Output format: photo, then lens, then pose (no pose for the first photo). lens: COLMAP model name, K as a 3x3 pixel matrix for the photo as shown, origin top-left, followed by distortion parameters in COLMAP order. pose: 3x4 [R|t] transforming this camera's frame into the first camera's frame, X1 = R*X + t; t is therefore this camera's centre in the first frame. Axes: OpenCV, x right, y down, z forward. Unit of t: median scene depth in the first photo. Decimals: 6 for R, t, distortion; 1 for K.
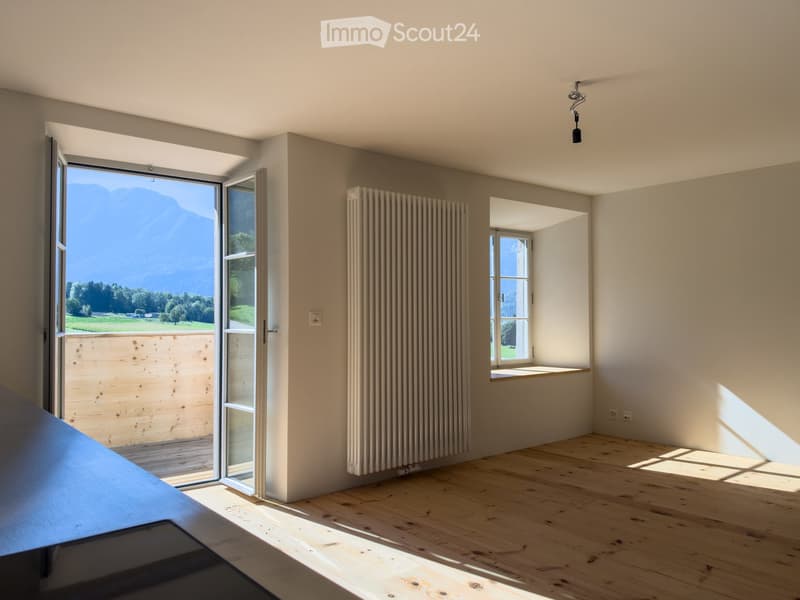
lens RADIAL K [[614.5, 0, 403.9], [0, 614.5, 296.6], [0, 0, 1]] dist [0.154354, -0.294720]
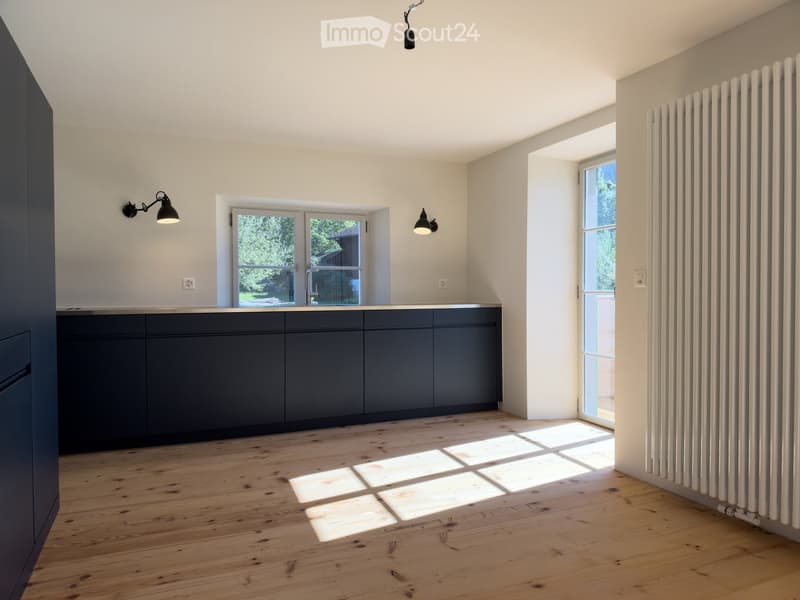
lens RADIAL K [[614.5, 0, 403.9], [0, 614.5, 296.6], [0, 0, 1]] dist [0.154354, -0.294720]
pose [[-0.329981, 0.025155, -0.943652, 0.825013], [0.022649, 0.999568, 0.018725, 0.036915], [0.943716, -0.015194, -0.330408, 1.007881]]
